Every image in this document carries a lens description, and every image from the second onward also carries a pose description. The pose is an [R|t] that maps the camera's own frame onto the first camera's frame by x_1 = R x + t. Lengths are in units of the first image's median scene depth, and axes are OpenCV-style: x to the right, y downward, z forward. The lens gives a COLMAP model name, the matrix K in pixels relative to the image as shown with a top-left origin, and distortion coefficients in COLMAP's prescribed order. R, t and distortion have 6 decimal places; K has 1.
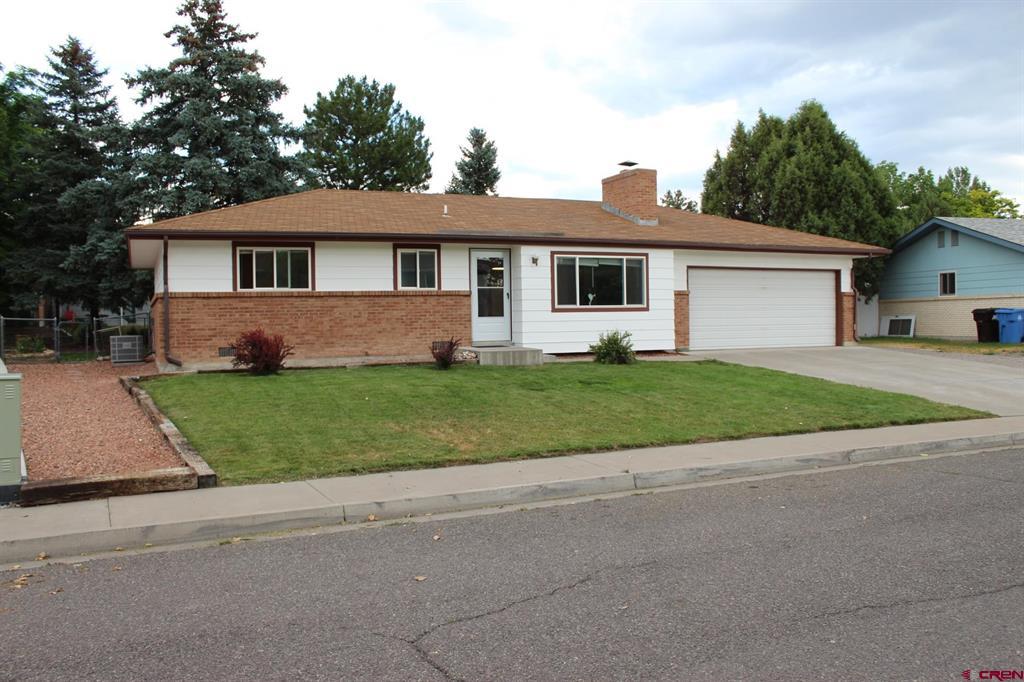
lens RADIAL K [[875.7, 0, 512.0], [0, 875.7, 341.0], [0, 0, 1]] dist [-0.143431, 0.001533]
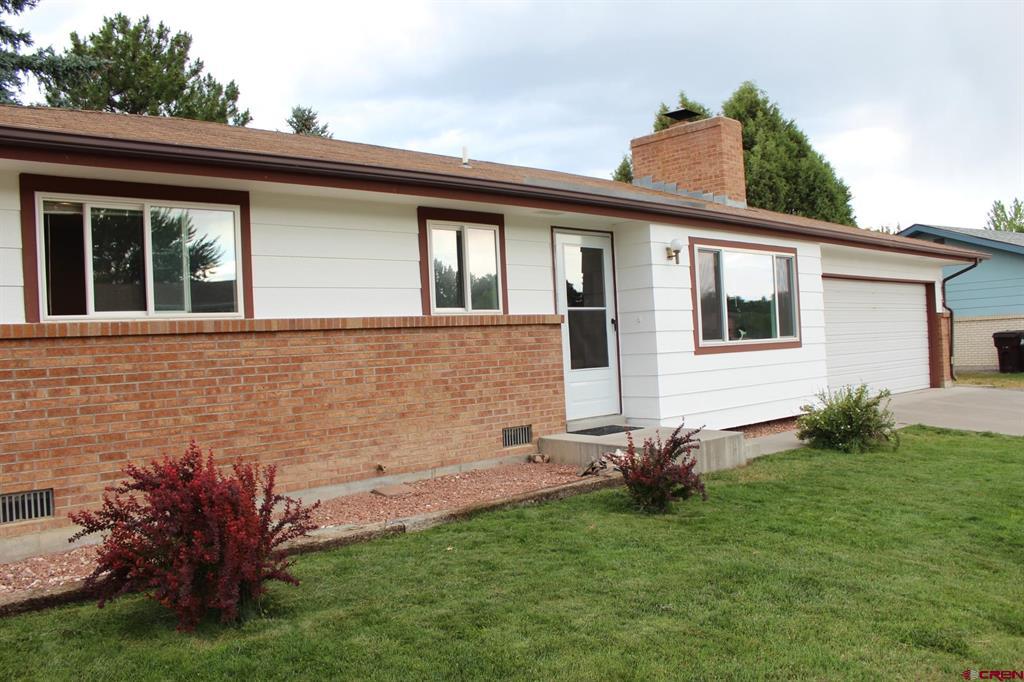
lens RADIAL K [[854.9, 0, 515.8], [0, 854.9, 353.4], [0, 0, 1]] dist [-0.168000, 0.152114]
pose [[0.943606, -0.031686, 0.329552, -0.225983], [0.041247, 0.998905, -0.022058, -0.027652], [-0.328492, 0.034407, 0.943880, 0.575695]]
